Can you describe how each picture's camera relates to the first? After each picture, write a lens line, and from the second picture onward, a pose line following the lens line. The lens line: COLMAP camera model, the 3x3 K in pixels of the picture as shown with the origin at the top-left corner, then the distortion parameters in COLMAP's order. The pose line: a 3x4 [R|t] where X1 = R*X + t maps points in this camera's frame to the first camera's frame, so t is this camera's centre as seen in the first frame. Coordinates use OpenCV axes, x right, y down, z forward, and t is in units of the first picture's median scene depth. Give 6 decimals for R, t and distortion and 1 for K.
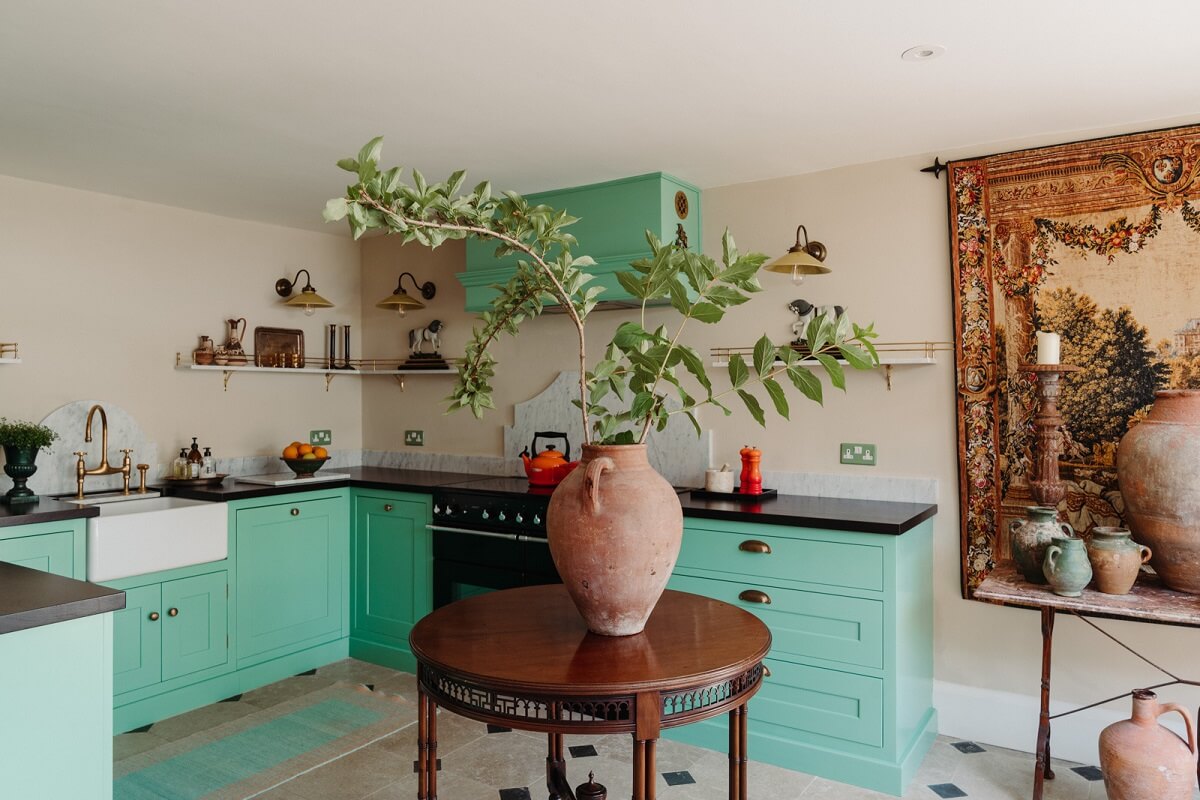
lens RADIAL K [[832.5, 0, 595.0], [0, 832.5, 382.1], [0, 0, 1]] dist [-0.032432, 0.023051]
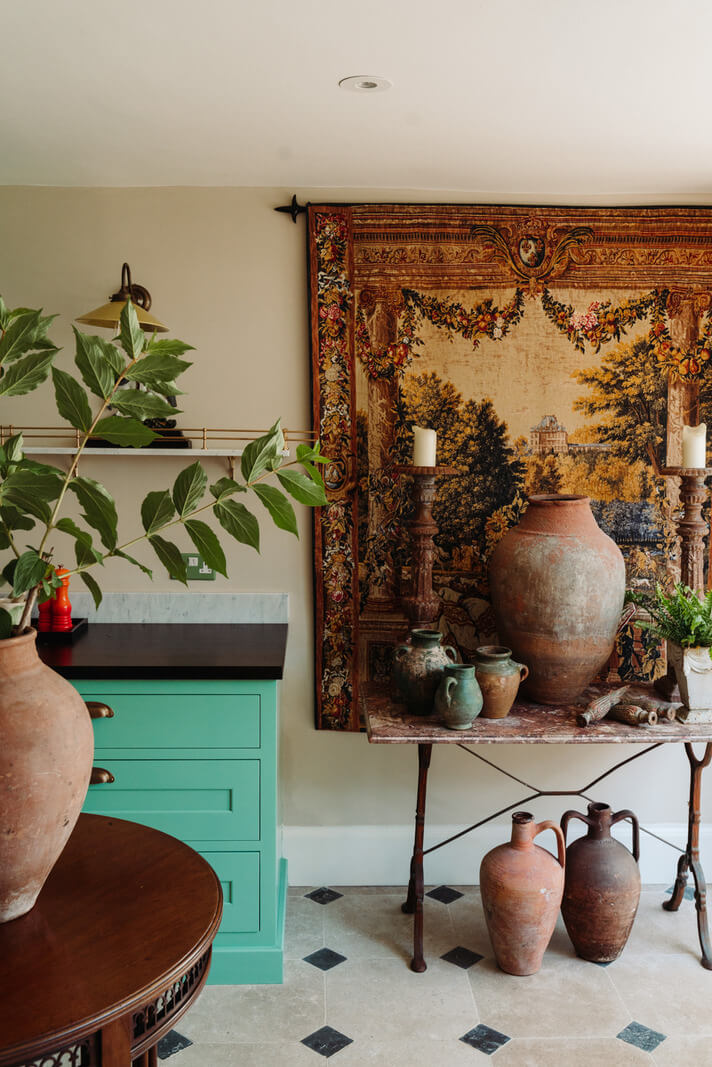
lens RADIAL K [[1035.8, 0, 360.2], [0, 1035.8, 532.0], [0, 0, 1]] dist [0.002671, 0.000000]
pose [[0.812421, -0.050952, 0.580841, -0.145656], [-0.020591, 0.993046, 0.115913, -0.074156], [-0.582708, -0.106130, 0.805722, 0.139463]]
